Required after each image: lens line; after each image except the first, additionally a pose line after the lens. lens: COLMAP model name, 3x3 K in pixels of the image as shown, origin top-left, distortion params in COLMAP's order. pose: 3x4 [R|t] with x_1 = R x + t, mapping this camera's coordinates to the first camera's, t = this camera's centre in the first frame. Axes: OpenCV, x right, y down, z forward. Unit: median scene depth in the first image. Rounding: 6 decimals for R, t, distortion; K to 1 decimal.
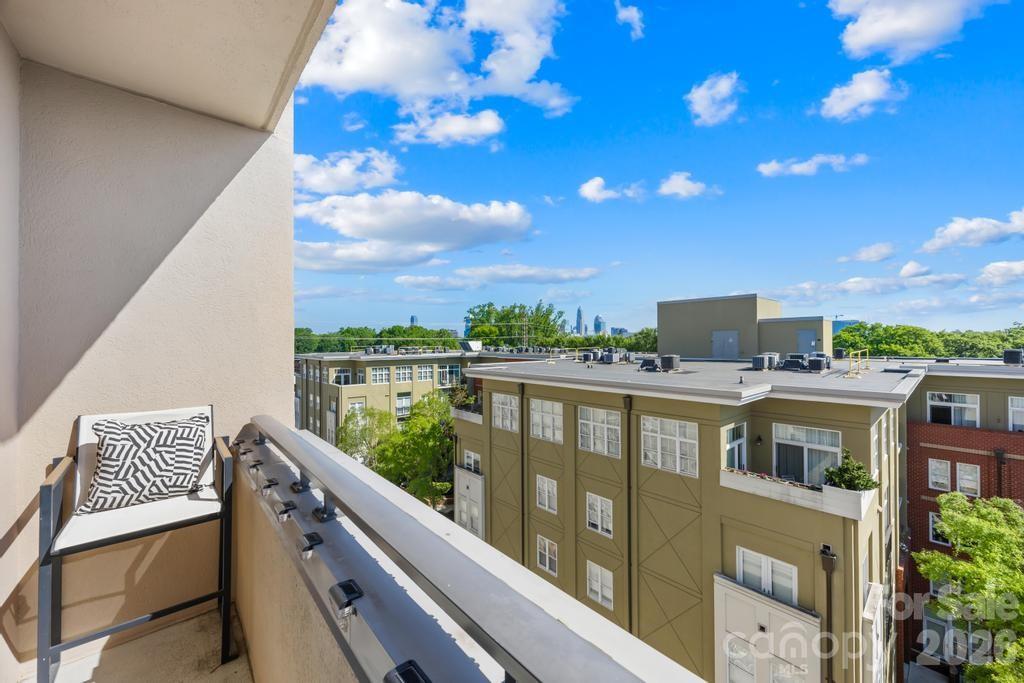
lens RADIAL K [[391.3, 0, 510.0], [0, 391.3, 341.0], [0, 0, 1]] dist [0.000275, -0.000092]
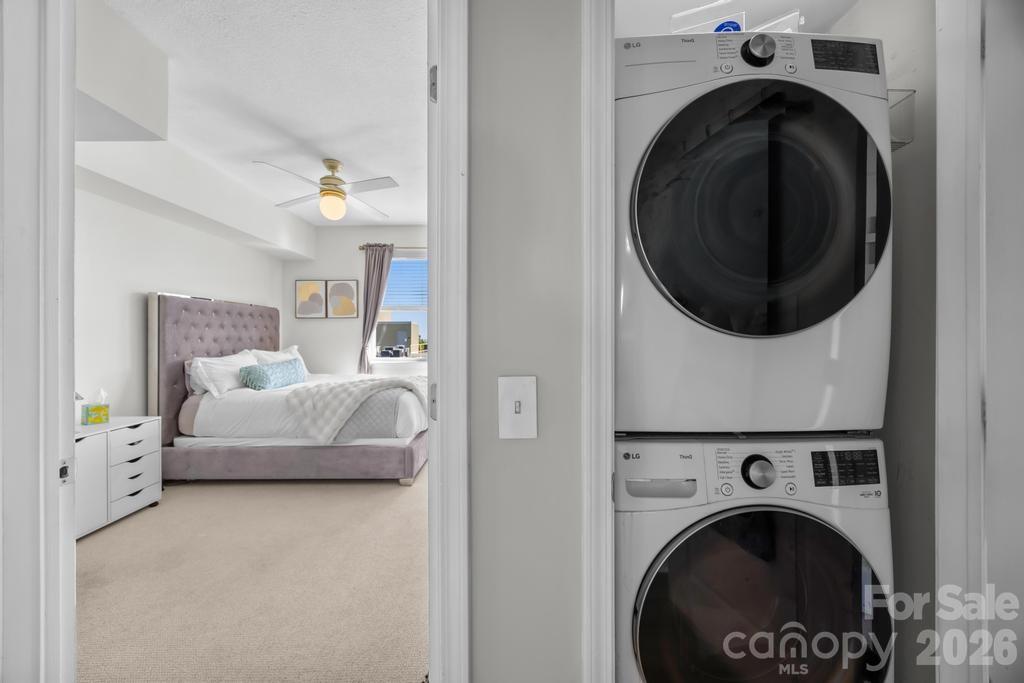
lens RADIAL K [[391.3, 0, 510.0], [0, 391.3, 341.0], [0, 0, 1]] dist [0.000275, -0.000092]
pose [[0.670531, 0.004647, 0.741867, -0.033423], [-0.005384, 0.999985, -0.001398, 0.007475], [-0.741862, -0.003057, 0.670546, -0.233739]]
